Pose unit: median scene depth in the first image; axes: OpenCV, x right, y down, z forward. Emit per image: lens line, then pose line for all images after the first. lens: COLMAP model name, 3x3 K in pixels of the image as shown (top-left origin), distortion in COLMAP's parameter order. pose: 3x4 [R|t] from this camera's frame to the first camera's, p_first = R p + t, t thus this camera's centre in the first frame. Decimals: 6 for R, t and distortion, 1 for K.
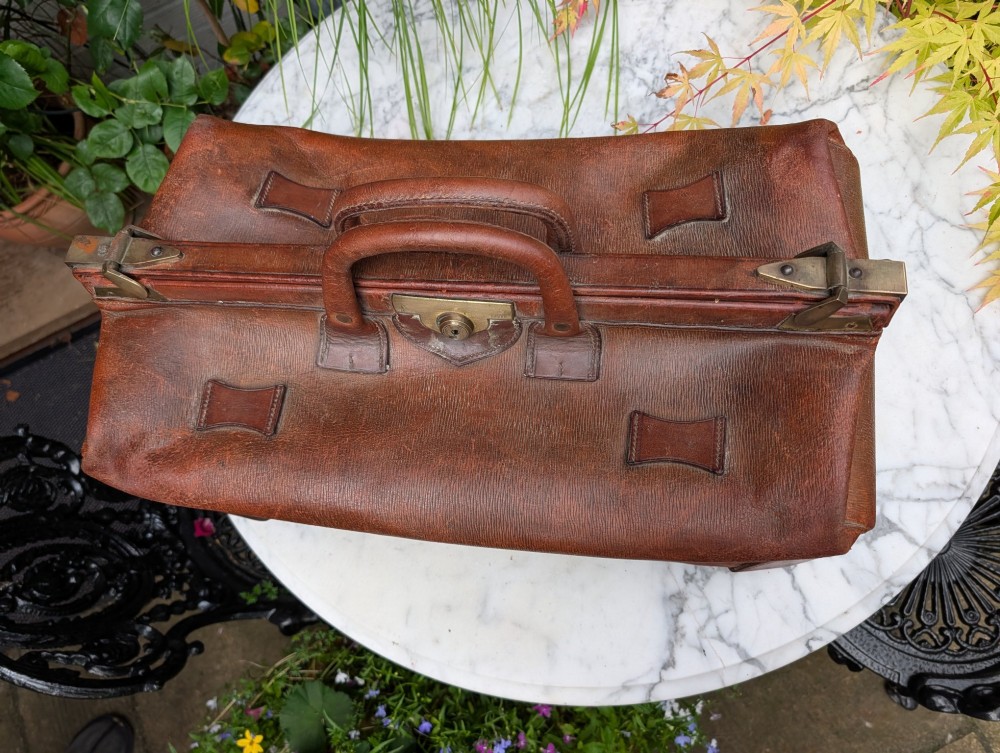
lens RADIAL K [[774.4, 0, 497.4], [0, 774.4, 394.9], [0, 0, 1]] dist [-0.001655, -0.004939]
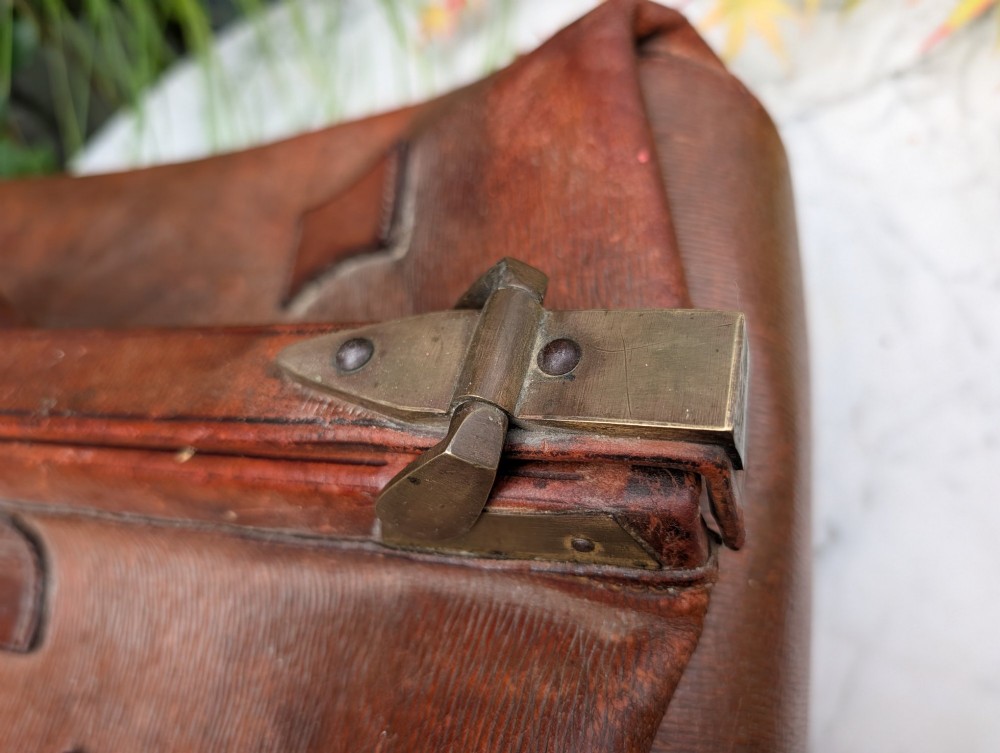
lens RADIAL K [[774.4, 0, 497.4], [0, 774.4, 394.9], [0, 0, 1]] dist [-0.001655, -0.004939]
pose [[0.975370, -0.010210, -0.220340, 0.482655], [-0.028375, 0.984821, -0.171240, -0.093195], [0.218744, 0.173275, 0.960274, 0.707881]]
